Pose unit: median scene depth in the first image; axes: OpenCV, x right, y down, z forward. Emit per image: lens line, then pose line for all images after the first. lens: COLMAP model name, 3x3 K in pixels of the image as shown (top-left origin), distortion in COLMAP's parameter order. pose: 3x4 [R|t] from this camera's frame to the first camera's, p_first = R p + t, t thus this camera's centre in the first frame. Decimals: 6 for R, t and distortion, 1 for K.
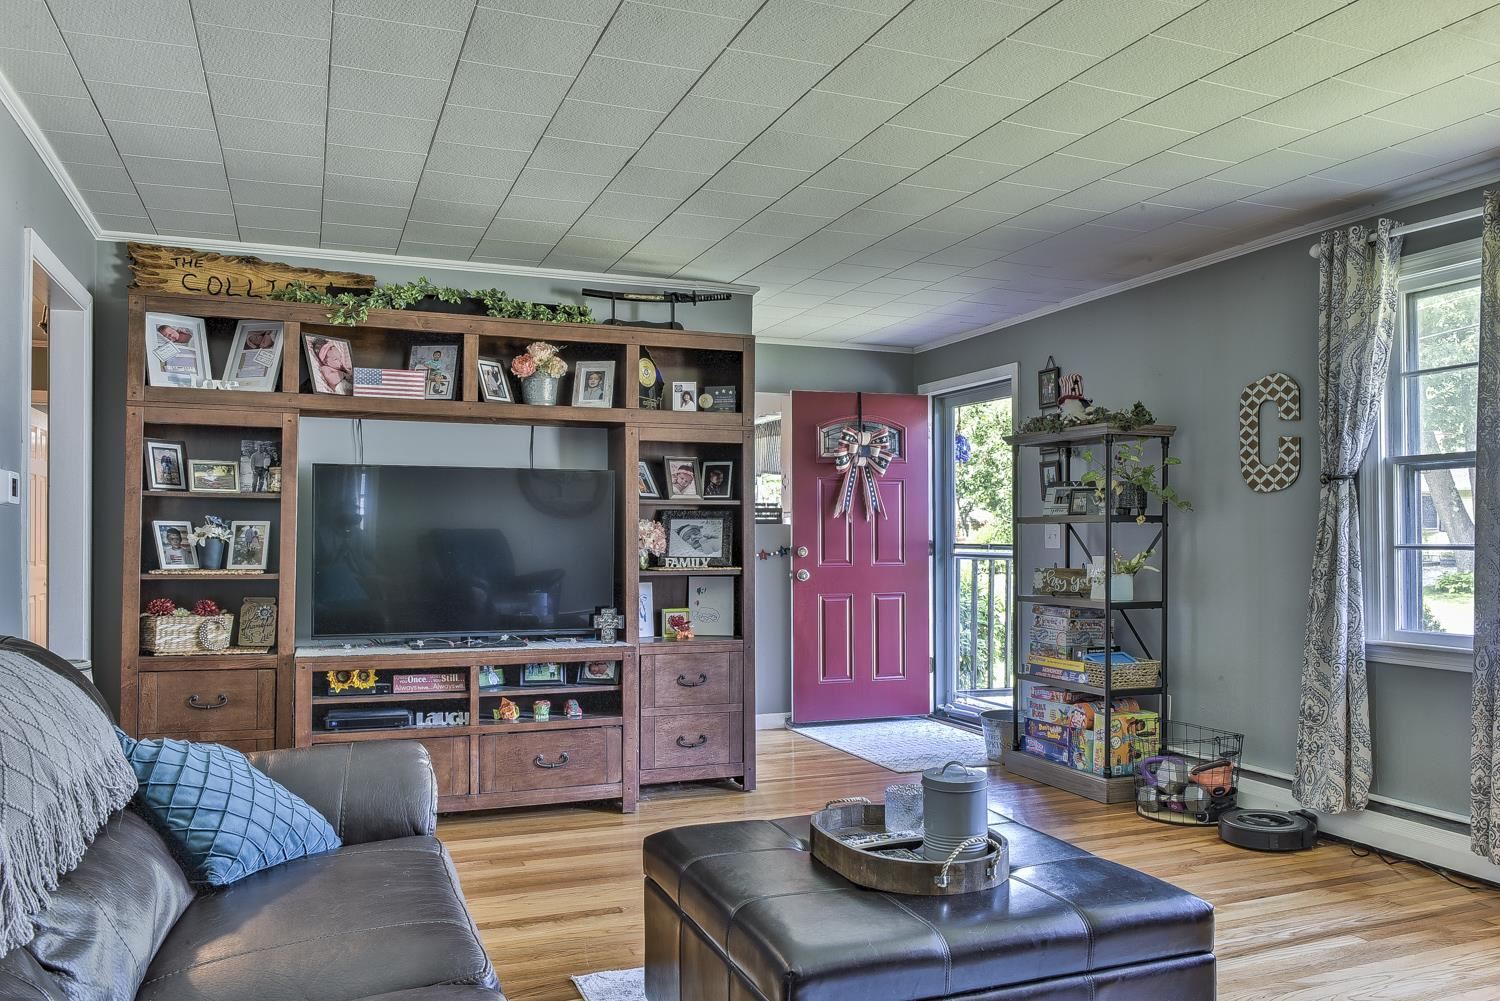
lens RADIAL K [[1117.0, 0, 751.1], [0, 1117.0, 521.2], [0, 0, 1]] dist [-0.025063, -0.000977]
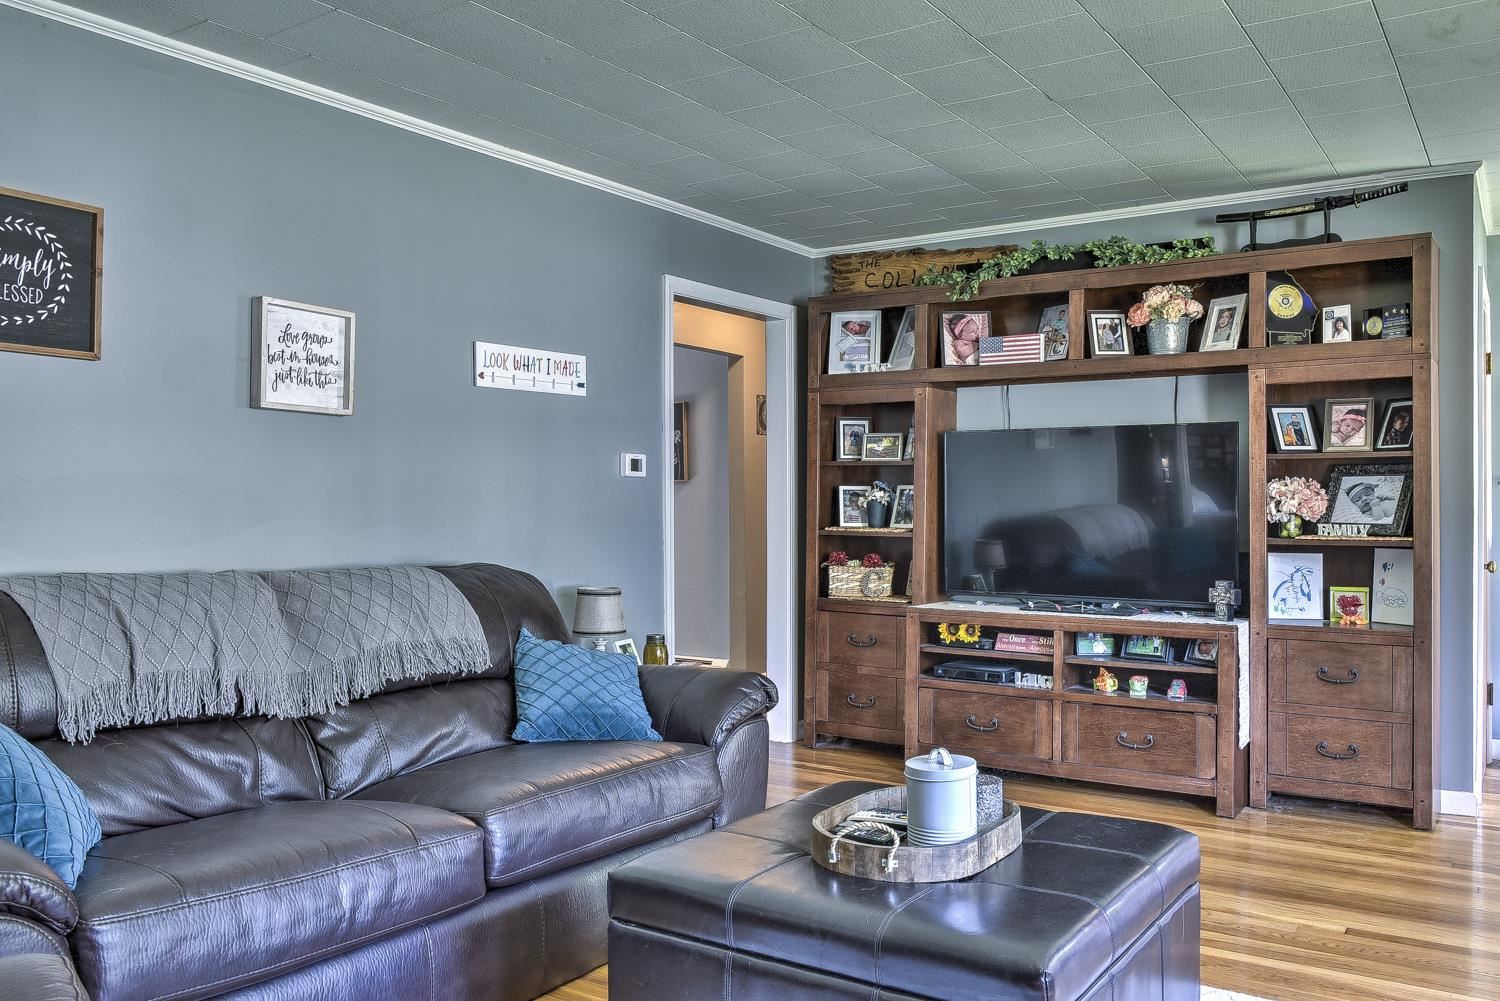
lens RADIAL K [[1212.1, 0, 750.0], [0, 1212.1, 500.5], [0, 0, 1]] dist [-0.005707, -0.003439]
pose [[0.568452, -0.001813, -0.822714, 0.458058], [0.011992, 0.999910, 0.006083, 0.005726], [0.822629, -0.013323, 0.568422, 0.166246]]
